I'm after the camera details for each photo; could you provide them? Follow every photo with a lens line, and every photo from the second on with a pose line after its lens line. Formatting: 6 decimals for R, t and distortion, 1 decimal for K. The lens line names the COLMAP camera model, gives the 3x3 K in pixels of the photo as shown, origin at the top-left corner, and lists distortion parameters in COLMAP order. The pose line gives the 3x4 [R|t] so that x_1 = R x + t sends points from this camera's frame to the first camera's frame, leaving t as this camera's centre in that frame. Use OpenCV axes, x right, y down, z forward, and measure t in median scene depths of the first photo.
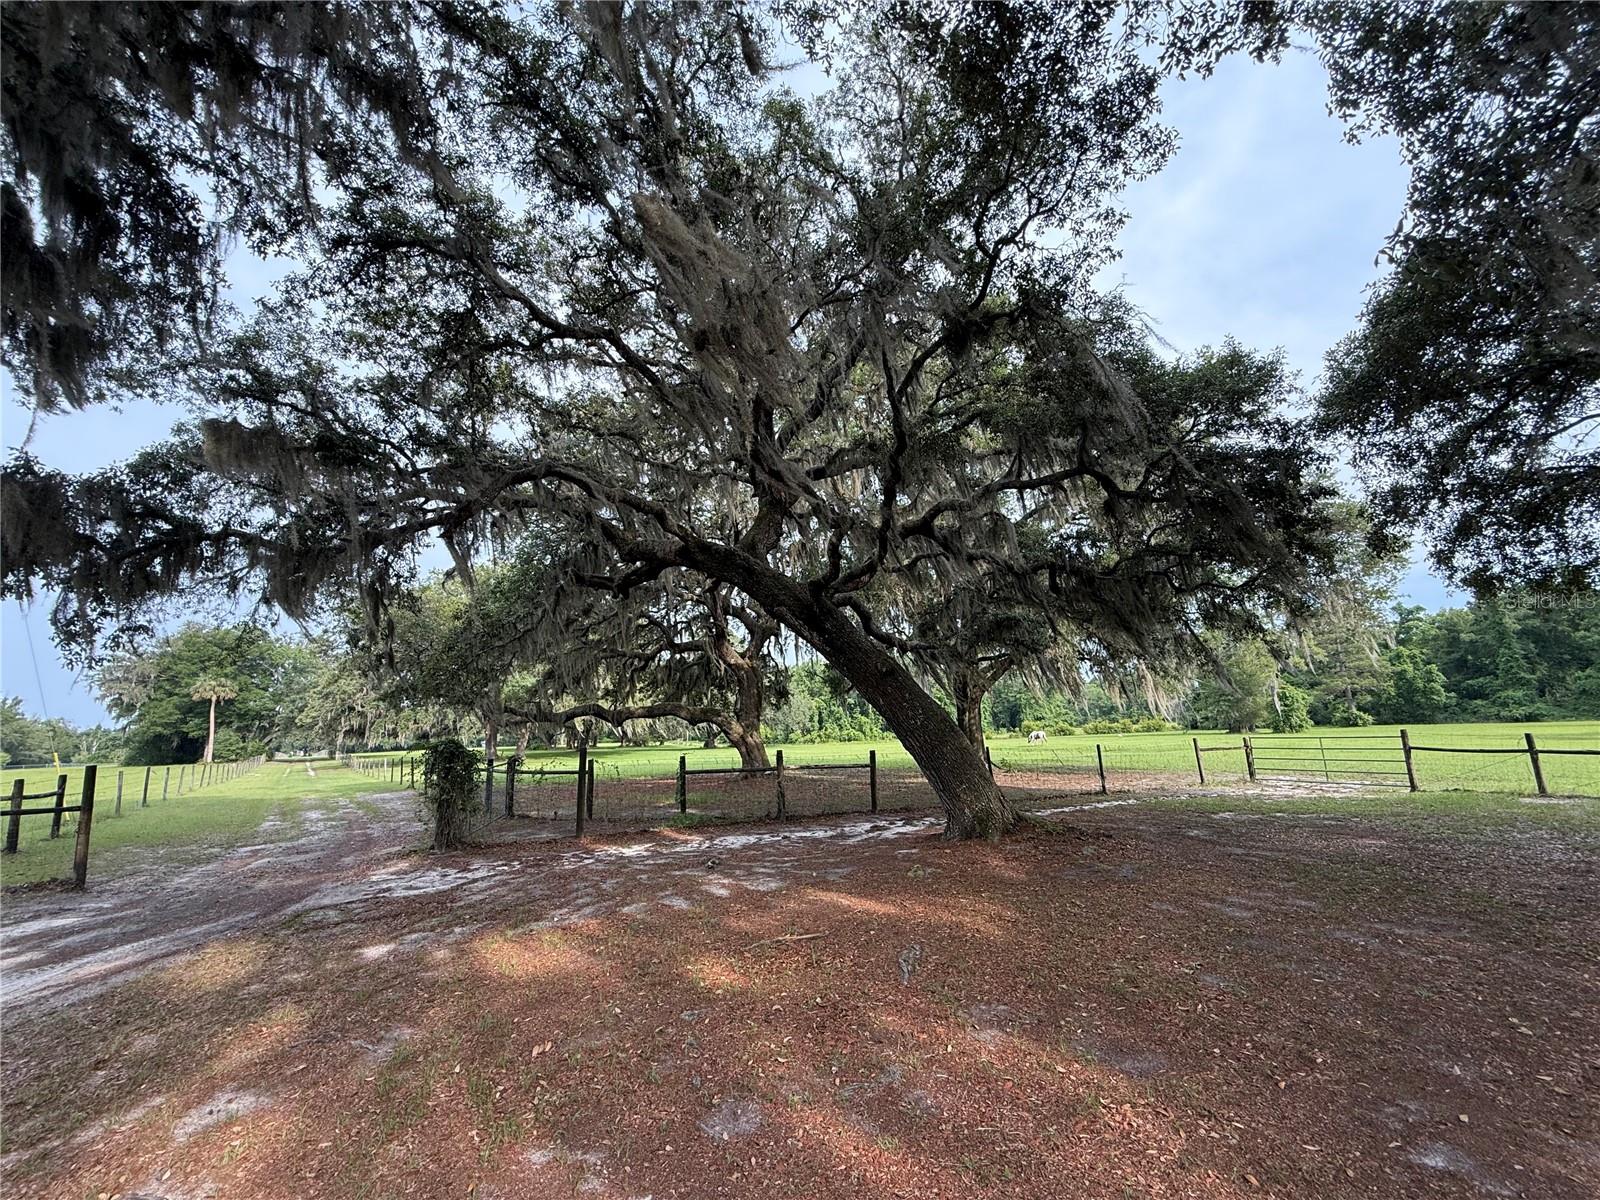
lens RADIAL K [[638.8, 0, 795.8], [0, 638.8, 600.6], [0, 0, 1]] dist [0.002896, -0.000105]
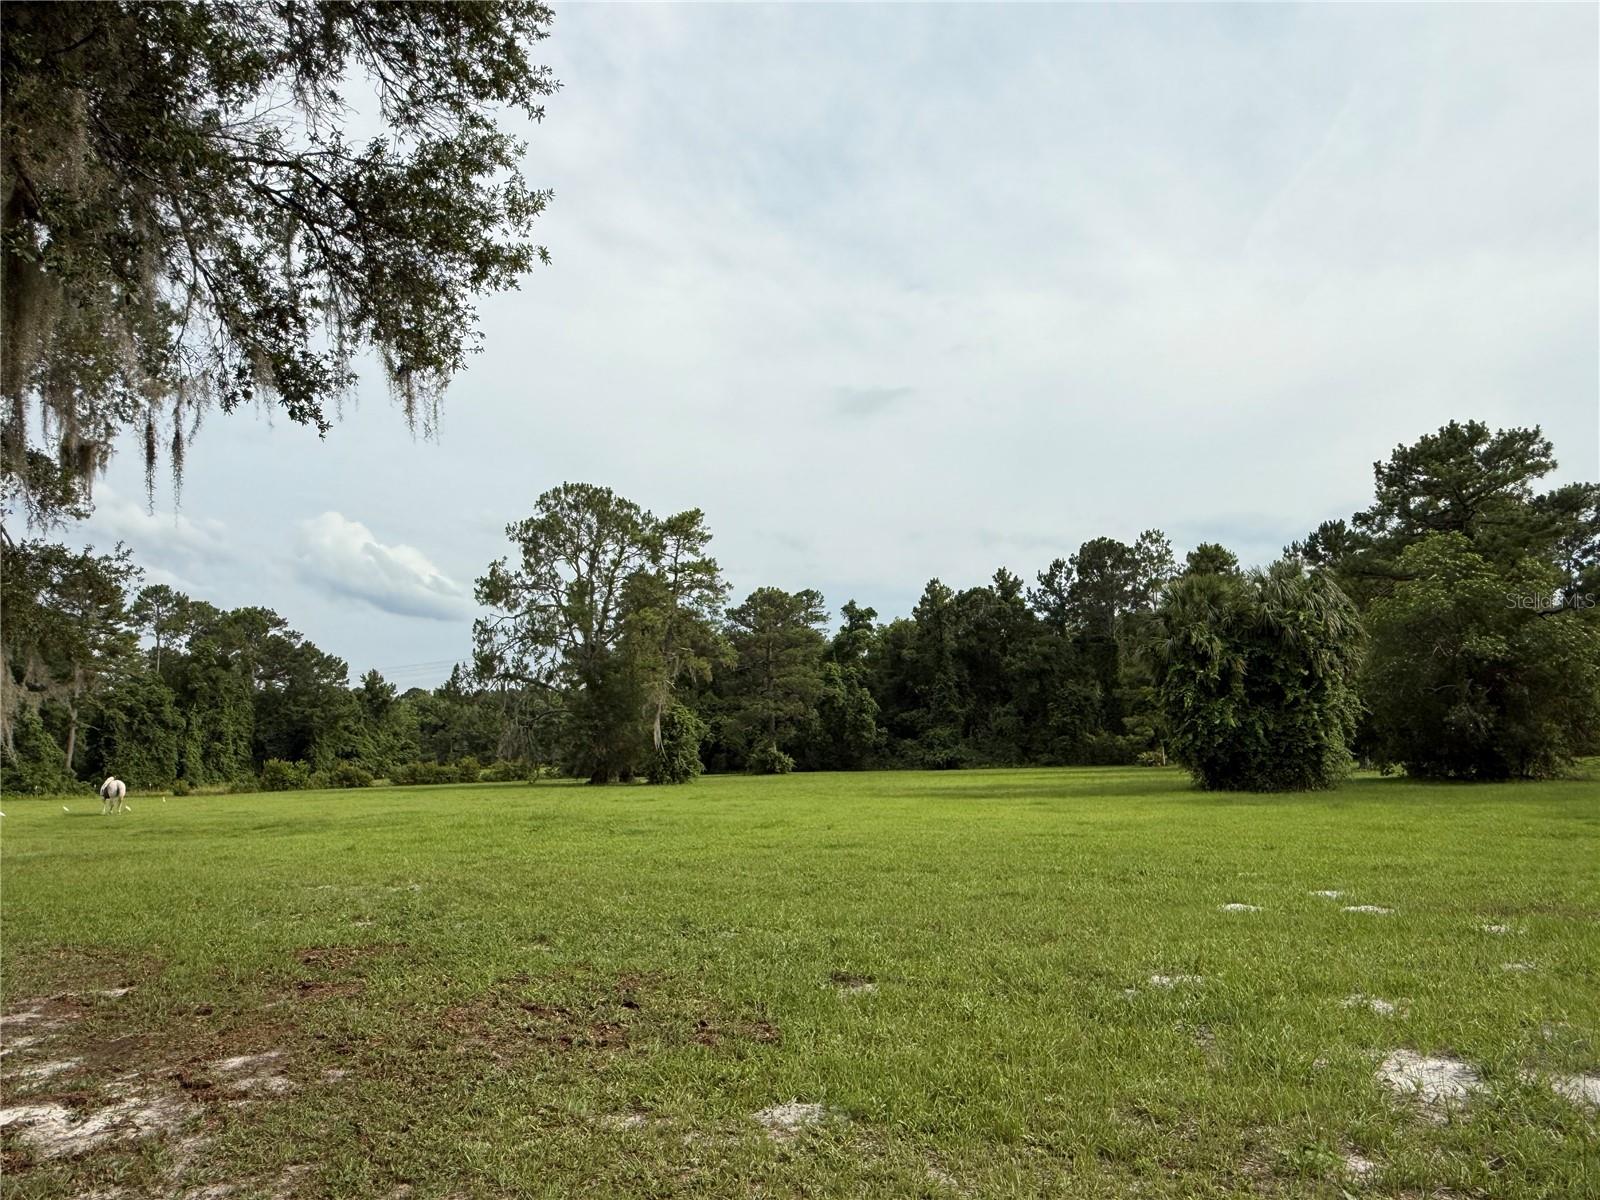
lens RADIAL K [[1084.5, 0, 800.0], [0, 1084.5, 600.0], [0, 0, 1]] dist [0.003620, 0.000850]
pose [[0.767562, 0.107778, 0.631849, 1.098221], [-0.132727, 0.991122, -0.007826, 0.151688], [-0.627082, -0.077856, 0.775052, 0.813685]]
